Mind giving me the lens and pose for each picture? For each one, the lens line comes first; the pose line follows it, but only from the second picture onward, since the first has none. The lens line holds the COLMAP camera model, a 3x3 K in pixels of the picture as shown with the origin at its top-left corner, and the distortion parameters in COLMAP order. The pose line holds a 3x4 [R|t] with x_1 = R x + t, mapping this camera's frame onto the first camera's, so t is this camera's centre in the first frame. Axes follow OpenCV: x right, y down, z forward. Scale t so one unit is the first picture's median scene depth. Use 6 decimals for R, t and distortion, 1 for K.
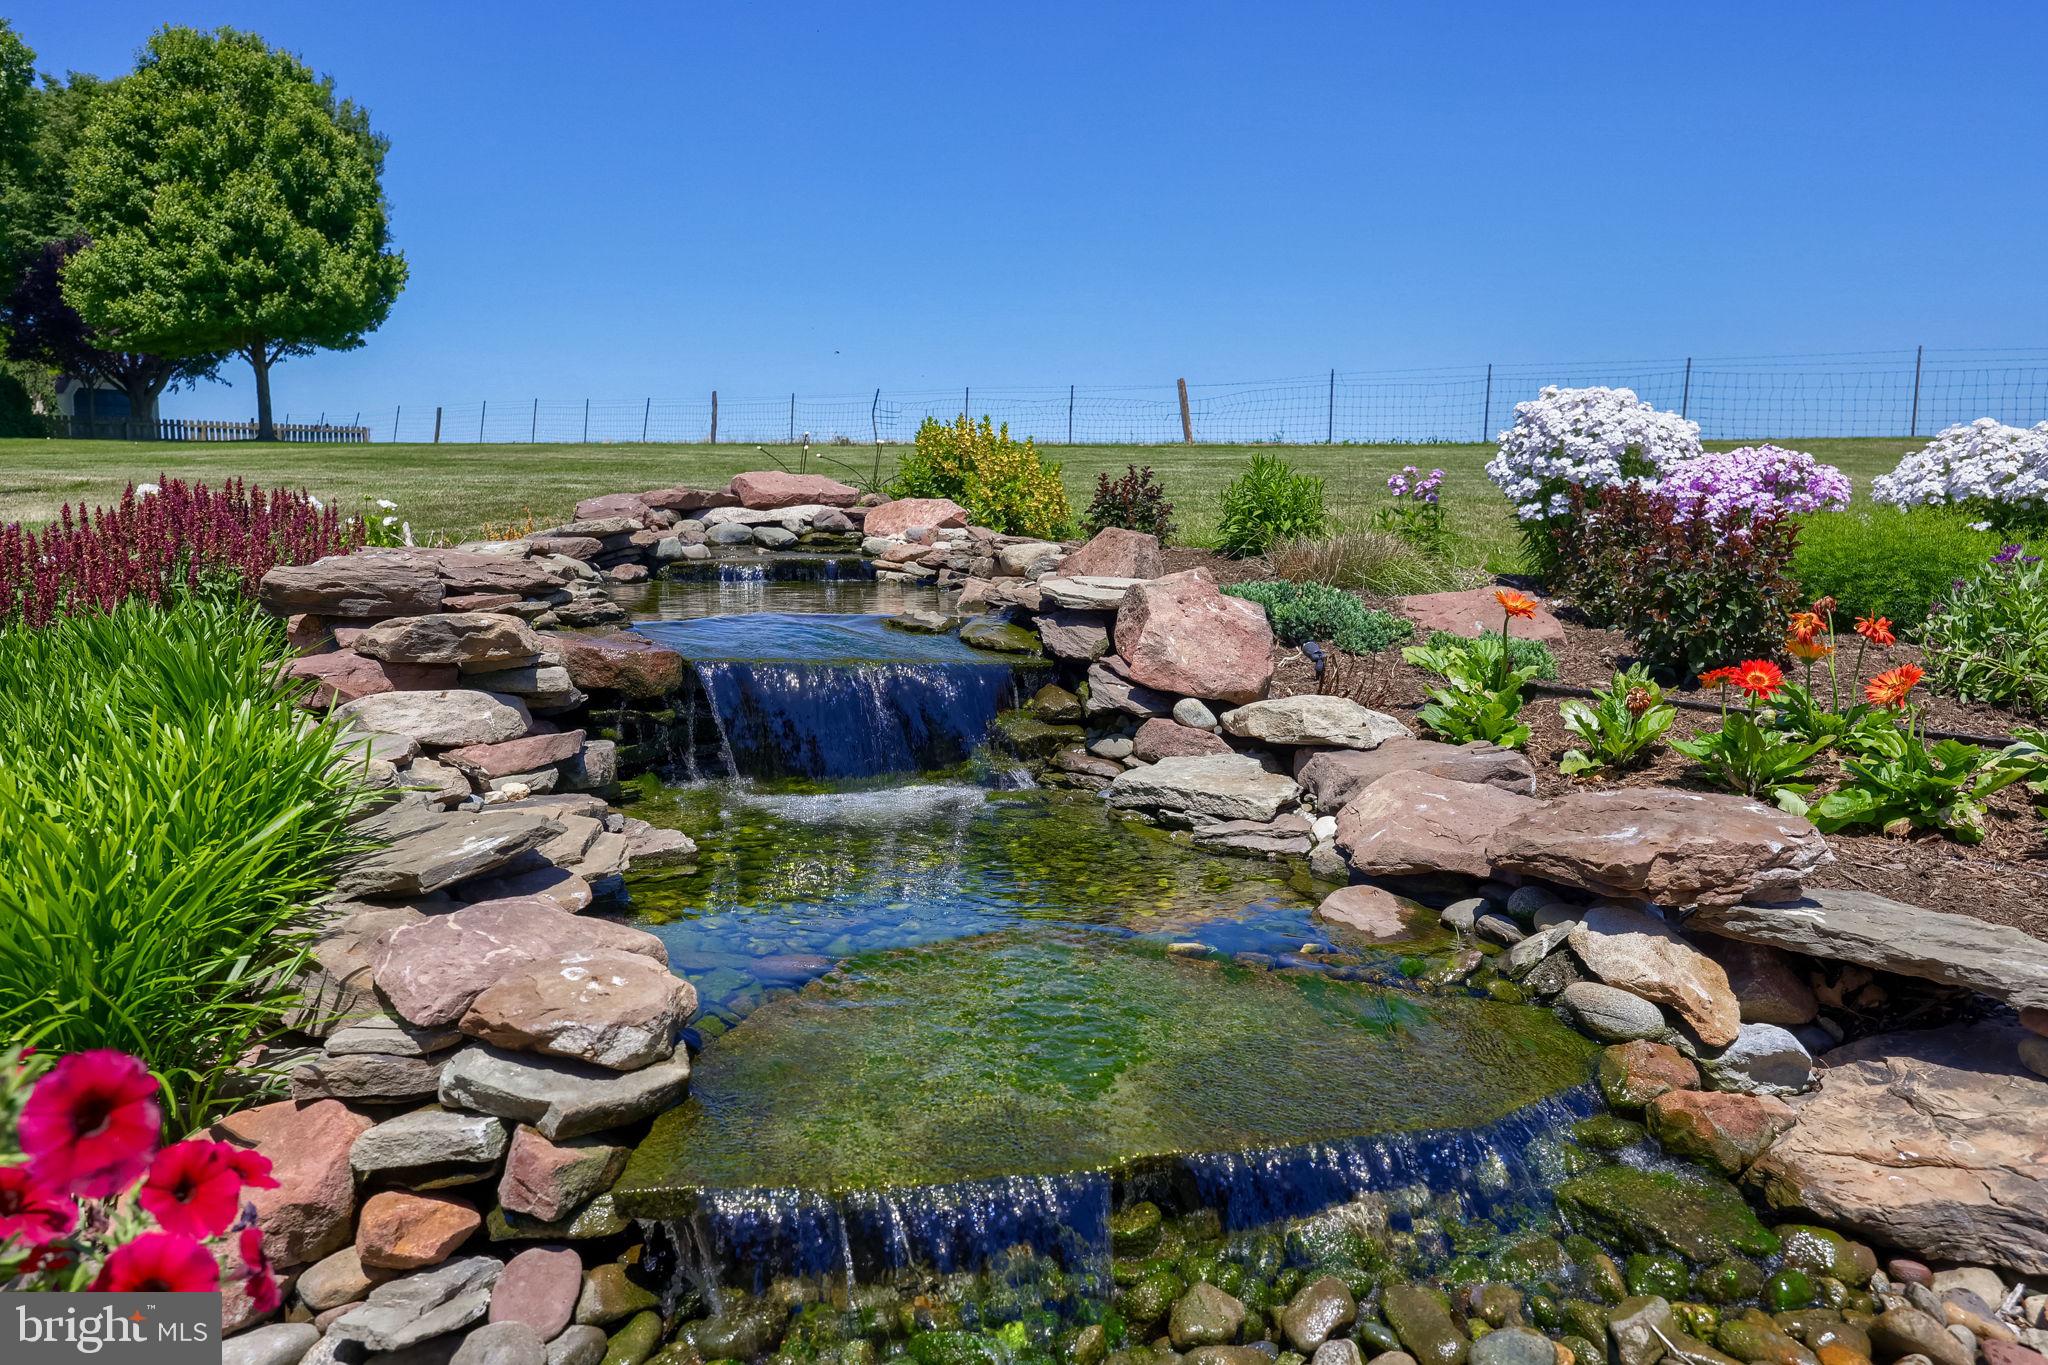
lens RADIAL K [[1193.2, 0, 1024.0], [0, 1193.2, 682.5], [0, 0, 1]] dist [-0.001537, 0.000555]
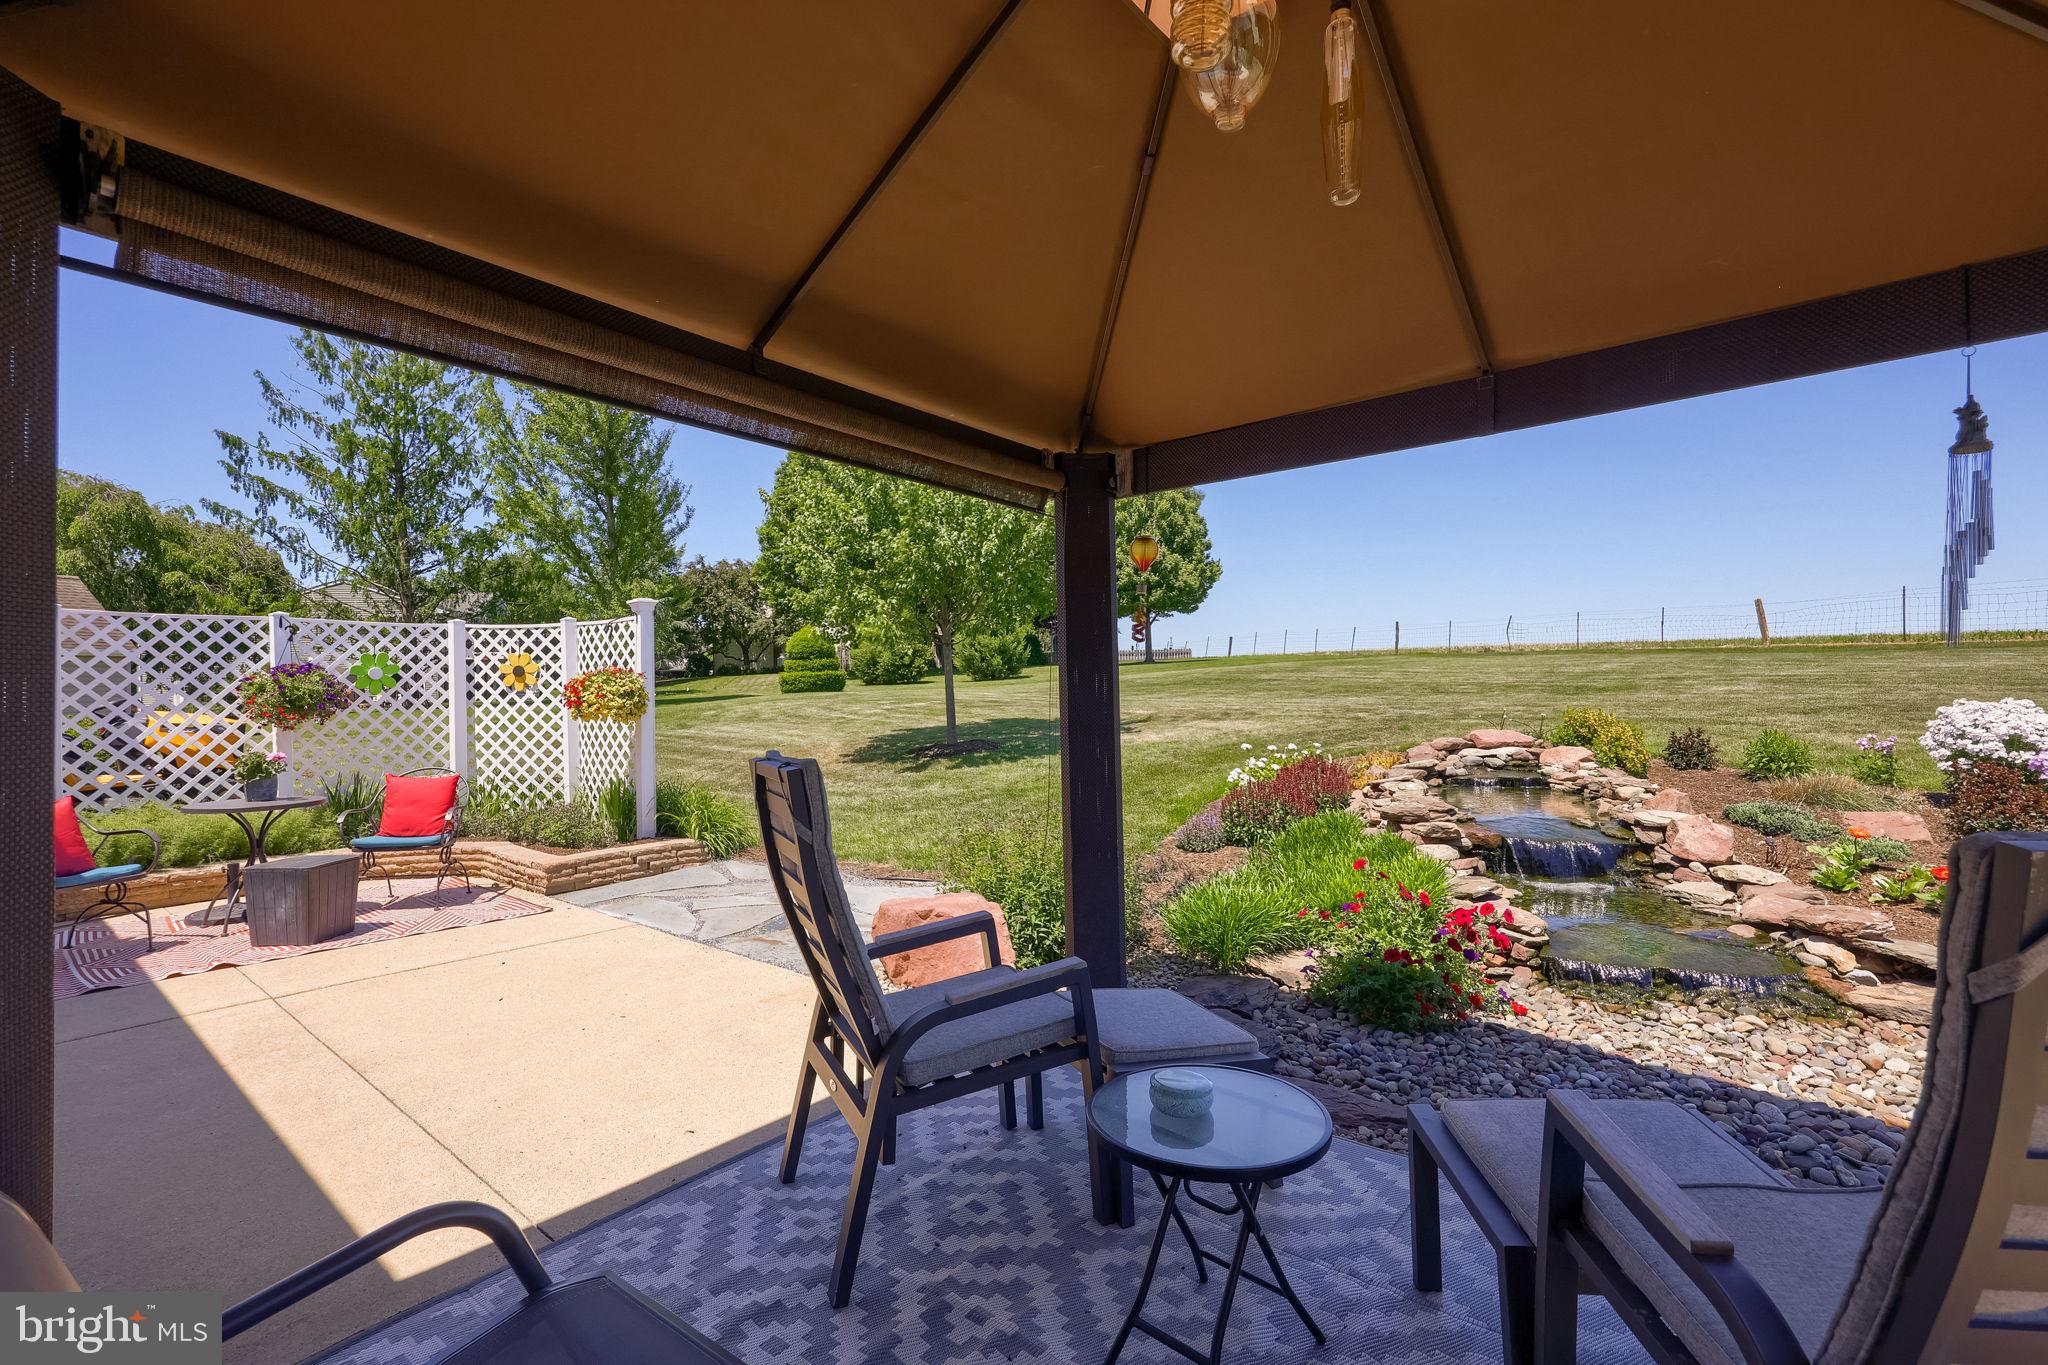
lens RADIAL K [[894.8, 0, 1011.5], [0, 894.8, 685.0], [0, 0, 1]] dist [0.000060, 0.000513]
pose [[0.823430, -0.026803, -0.566785, 0.010002], [-0.028435, 0.995679, -0.088396, -0.171079], [0.566706, 0.088904, 0.819110, -1.744345]]
